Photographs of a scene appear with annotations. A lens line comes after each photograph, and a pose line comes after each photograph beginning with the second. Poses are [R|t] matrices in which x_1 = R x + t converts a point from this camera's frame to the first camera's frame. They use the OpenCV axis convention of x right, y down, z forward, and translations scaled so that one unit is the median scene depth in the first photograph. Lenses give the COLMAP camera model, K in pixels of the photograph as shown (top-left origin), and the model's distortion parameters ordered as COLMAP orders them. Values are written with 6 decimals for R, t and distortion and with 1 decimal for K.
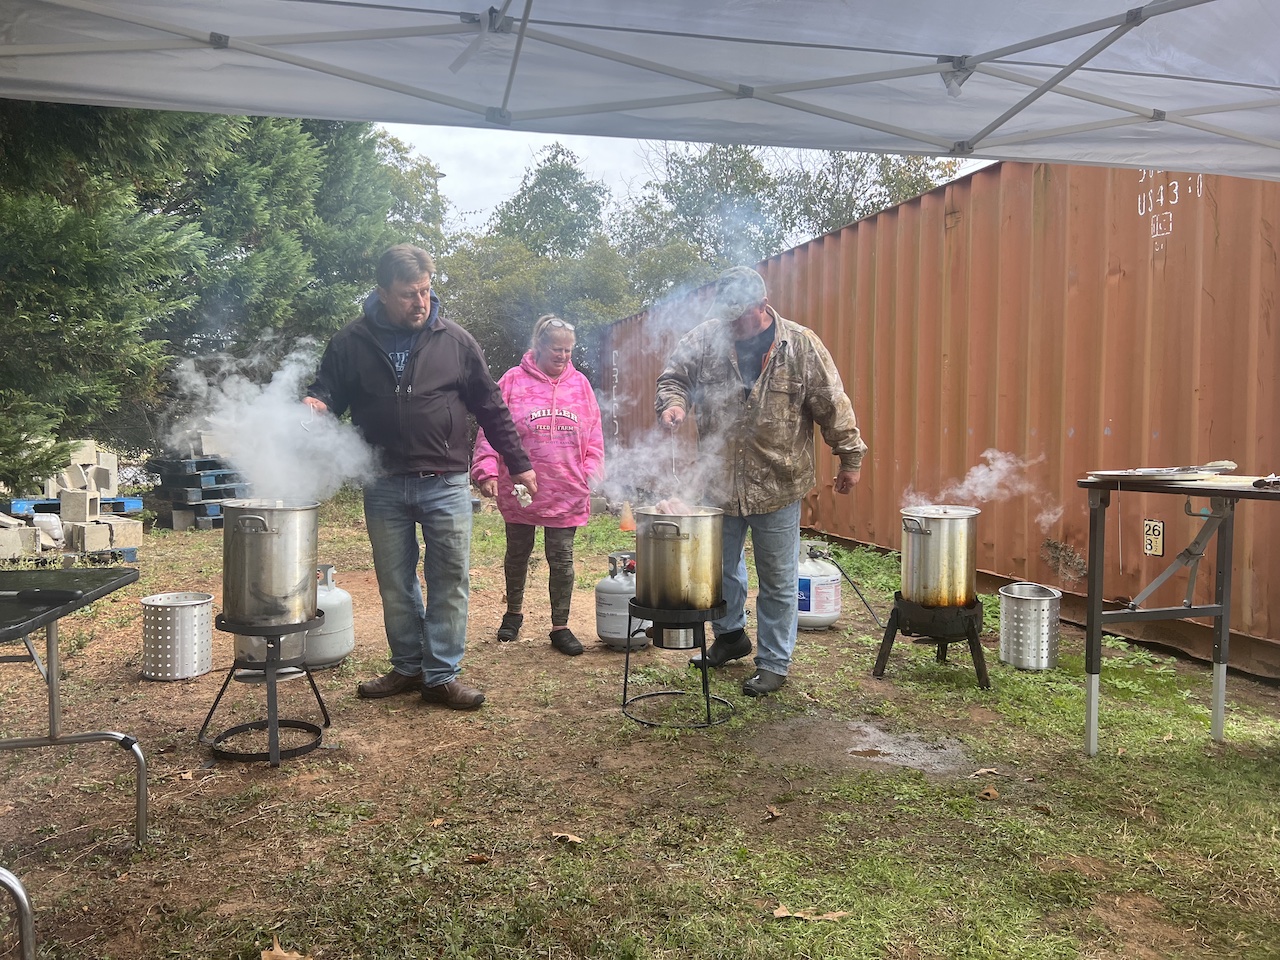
lens RADIAL K [[959.2, 0, 637.8], [0, 959.2, 473.4], [0, 0, 1]] dist [0.044440, -0.053311]
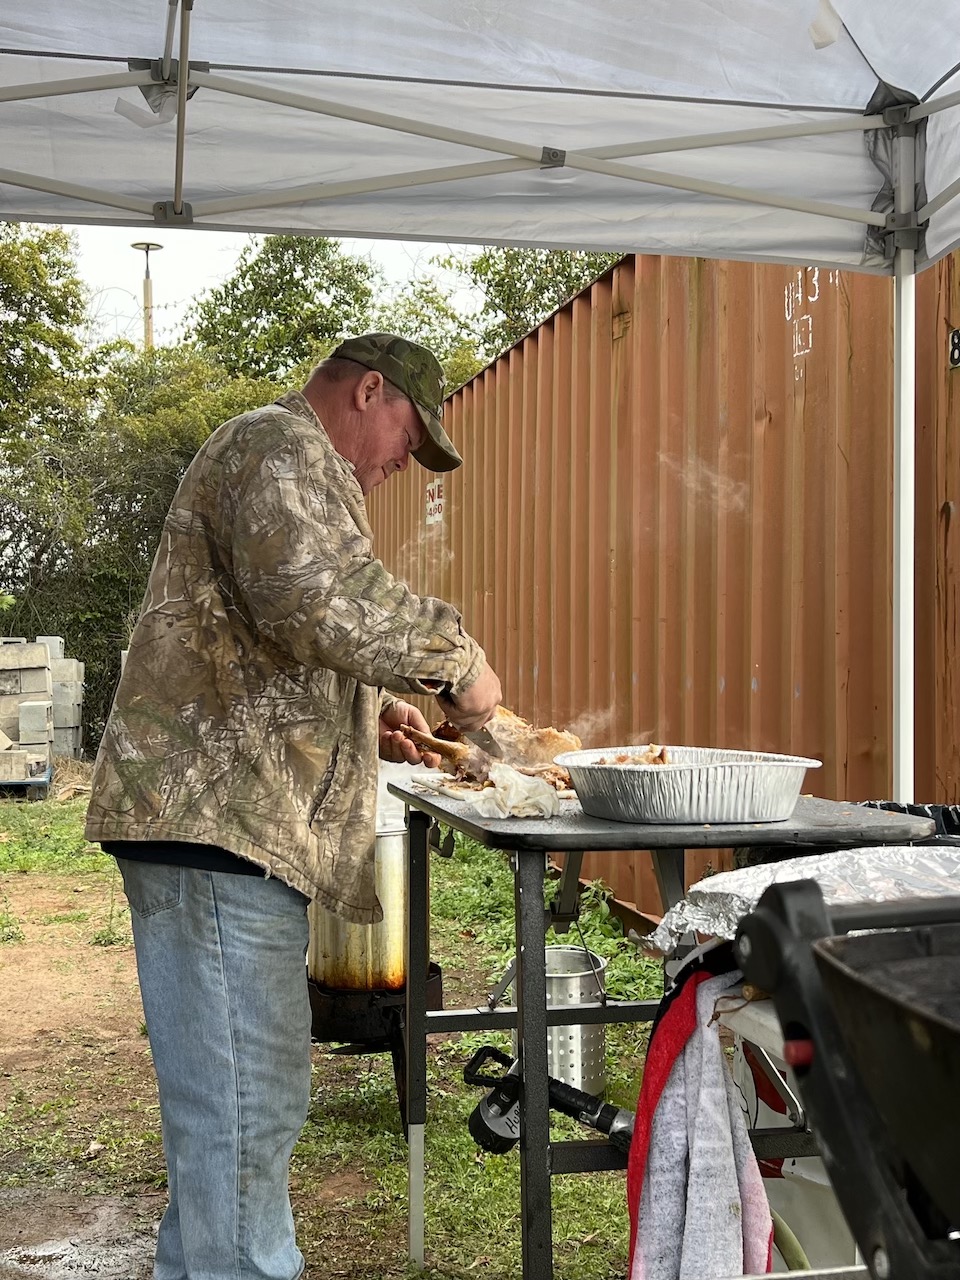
lens RADIAL K [[1585.2, 0, 480.1], [0, 1585.2, 645.0], [0, 0, 1]] dist [0.042675, 0.000000]
pose [[0.999045, 0.007701, -0.043000, 0.392863], [-0.009984, 0.998537, -0.053141, -0.017037], [0.042528, 0.053520, 0.997661, 0.038195]]
